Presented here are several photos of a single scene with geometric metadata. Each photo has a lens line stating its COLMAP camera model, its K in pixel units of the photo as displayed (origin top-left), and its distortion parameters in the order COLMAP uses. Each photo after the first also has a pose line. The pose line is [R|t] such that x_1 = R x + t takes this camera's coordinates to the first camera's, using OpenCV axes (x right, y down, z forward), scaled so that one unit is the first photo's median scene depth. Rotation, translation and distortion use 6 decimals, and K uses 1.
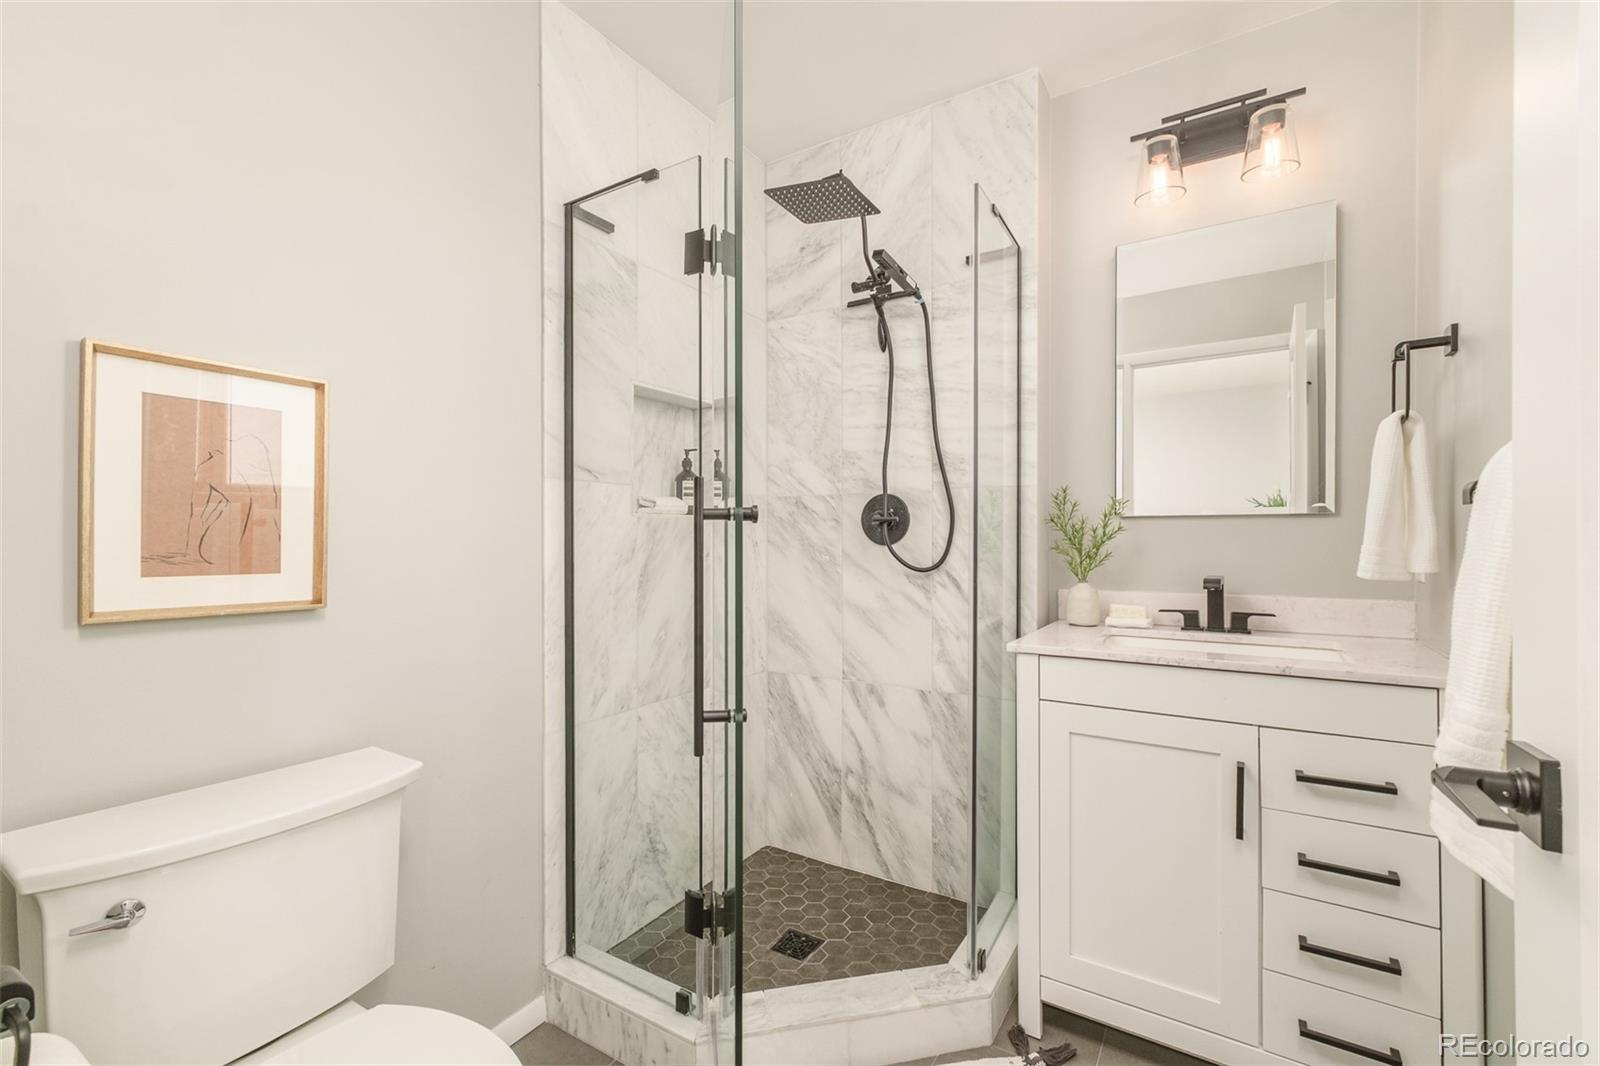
lens RADIAL K [[686.9, 0, 796.4], [0, 686.9, 531.8], [0, 0, 1]] dist [0.011081, 0.000058]
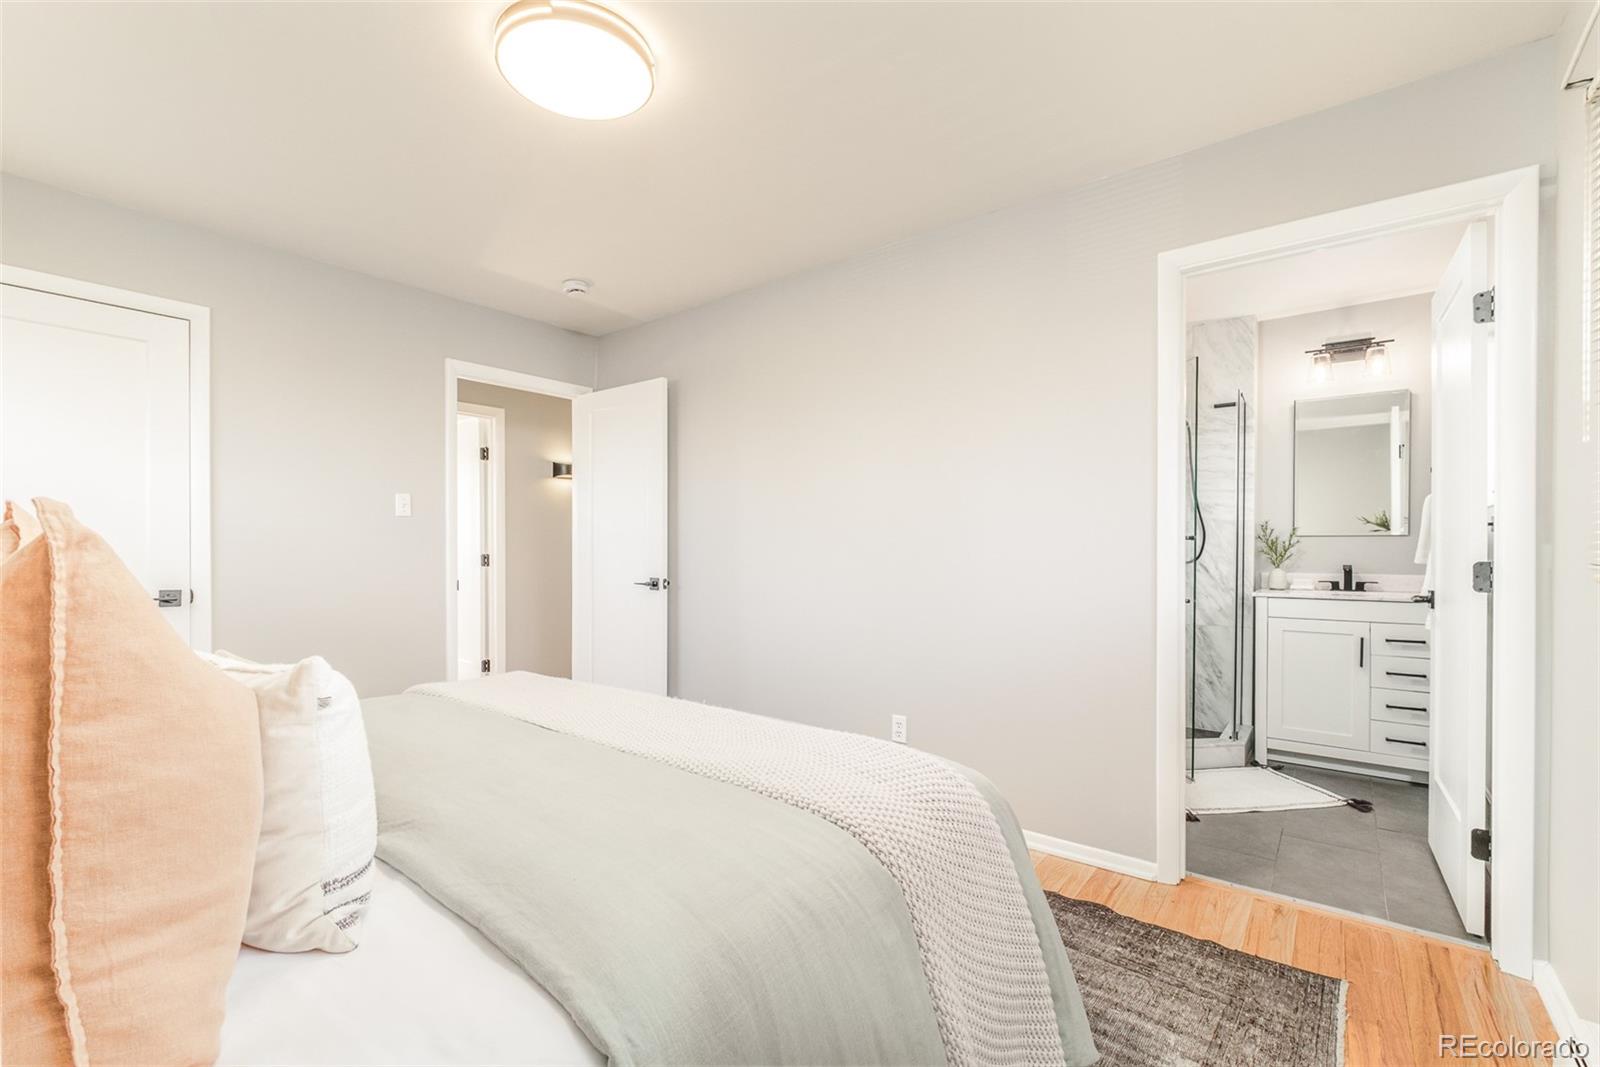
lens RADIAL K [[688.5, 0, 805.4], [0, 688.5, 547.1], [0, 0, 1]] dist [-0.000751, -0.000115]
pose [[0.995674, -0.000703, -0.092911, -0.832989], [0.001841, 0.999924, 0.012166, -0.017474], [0.092896, -0.012284, 0.995600, -1.223680]]
